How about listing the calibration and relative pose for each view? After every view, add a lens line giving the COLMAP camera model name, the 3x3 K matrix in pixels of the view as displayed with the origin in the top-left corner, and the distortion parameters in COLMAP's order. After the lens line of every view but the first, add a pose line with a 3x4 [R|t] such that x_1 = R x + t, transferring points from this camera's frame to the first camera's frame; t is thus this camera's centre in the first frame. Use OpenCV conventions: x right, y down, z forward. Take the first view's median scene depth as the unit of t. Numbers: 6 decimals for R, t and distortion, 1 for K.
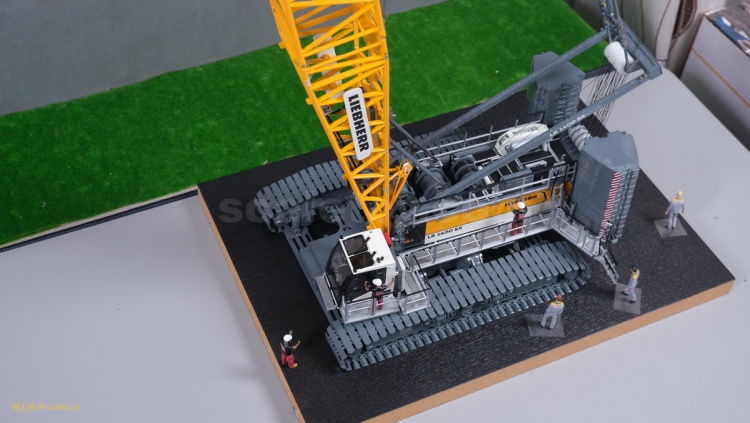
lens RADIAL K [[1022.2, 0, 375.0], [0, 1022.2, 211.5], [0, 0, 1]] dist [-0.011756, -0.003690]
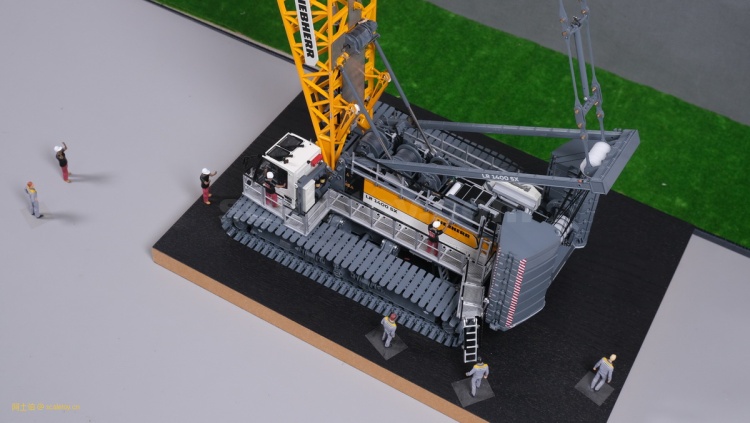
lens RADIAL K [[1022.2, 0, 375.0], [0, 1022.2, 211.5], [0, 0, 1]] dist [-0.011756, -0.003690]
pose [[0.591650, 0.601615, -0.536665, 0.602808], [-0.630856, 0.759964, 0.156446, -0.126010], [0.501967, 0.245997, 0.829165, 0.155101]]
